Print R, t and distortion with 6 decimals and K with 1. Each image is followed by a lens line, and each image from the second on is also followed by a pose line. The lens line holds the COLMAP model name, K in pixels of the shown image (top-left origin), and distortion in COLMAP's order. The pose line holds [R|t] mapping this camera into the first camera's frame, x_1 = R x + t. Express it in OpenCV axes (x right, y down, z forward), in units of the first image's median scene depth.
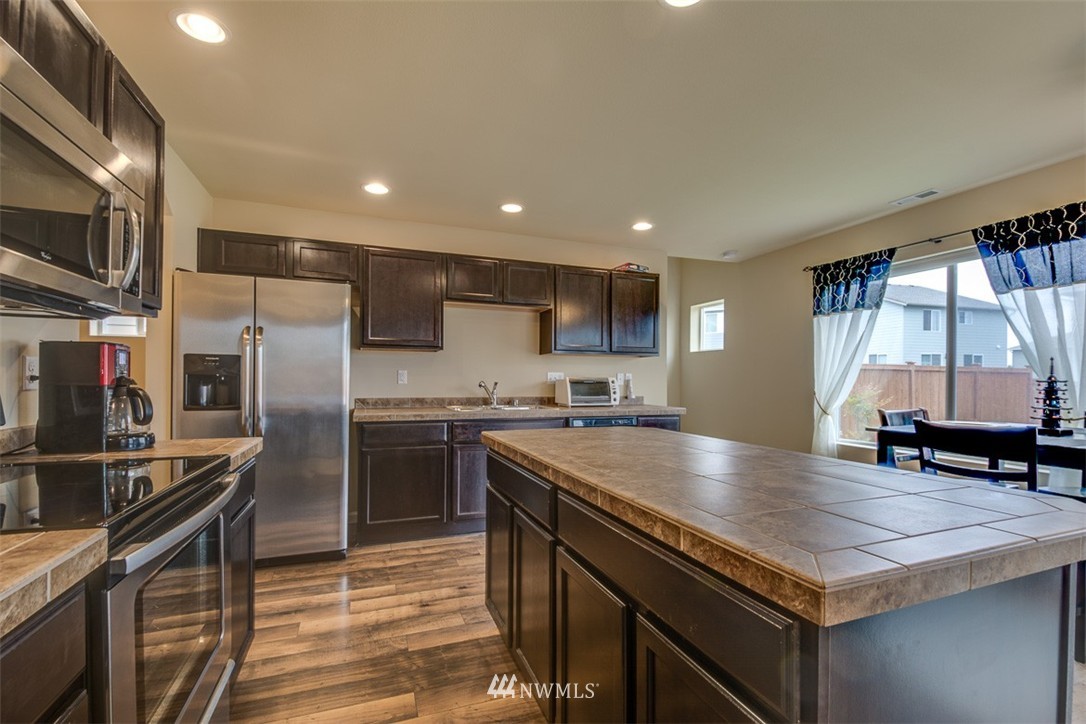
lens RADIAL K [[469.9, 0, 538.5], [0, 469.9, 378.6], [0, 0, 1]] dist [0.019185, -0.016425]
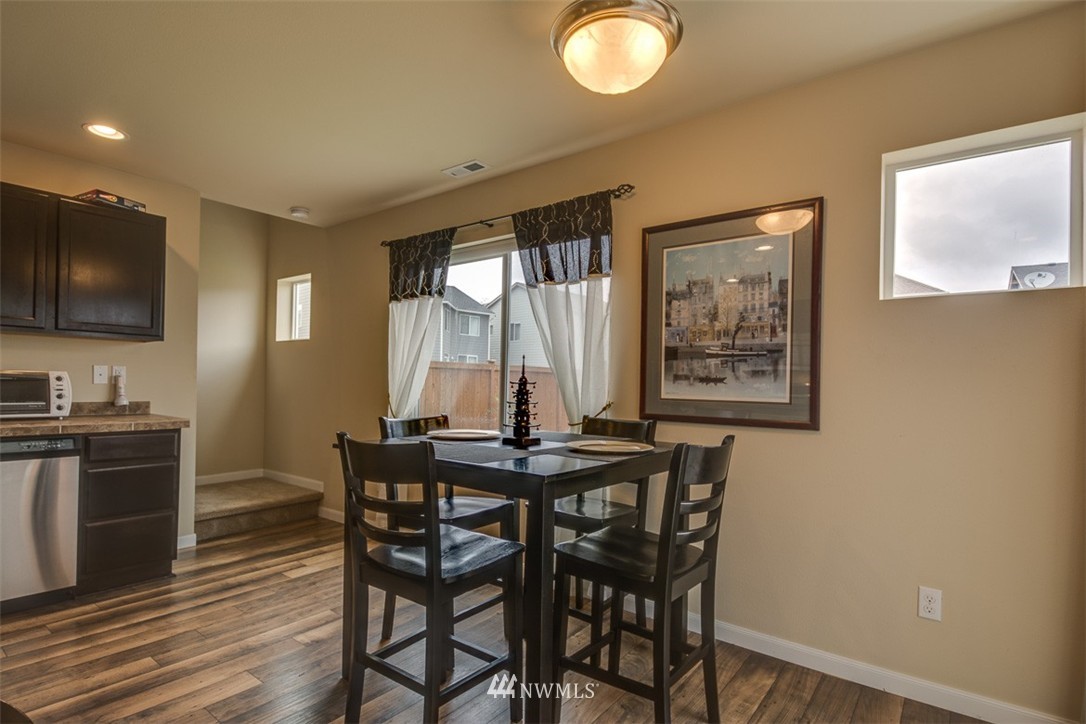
lens RADIAL K [[531.7, 0, 537.5], [0, 531.7, 384.6], [0, 0, 1]] dist [0.026111, -0.000183]
pose [[0.854295, 0.008933, 0.519712, 0.377770], [-0.014543, 0.999872, 0.006718, 0.001094], [-0.519586, -0.013297, 0.854315, 0.087314]]
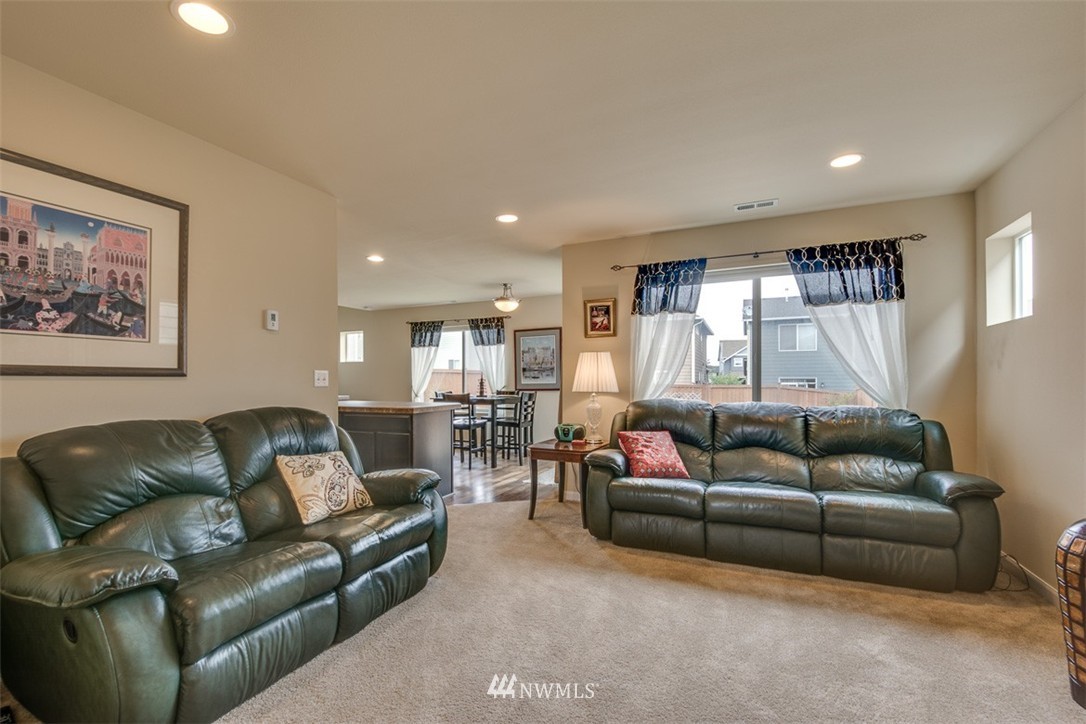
lens RADIAL K [[469.9, 0, 538.5], [0, 469.9, 378.6], [0, 0, 1]] dist [0.019185, -0.016425]
pose [[0.701611, -0.006519, 0.712530, -0.522221], [0.006325, 0.999976, 0.002921, -0.004295], [-0.712532, 0.002457, 0.701636, -0.888063]]
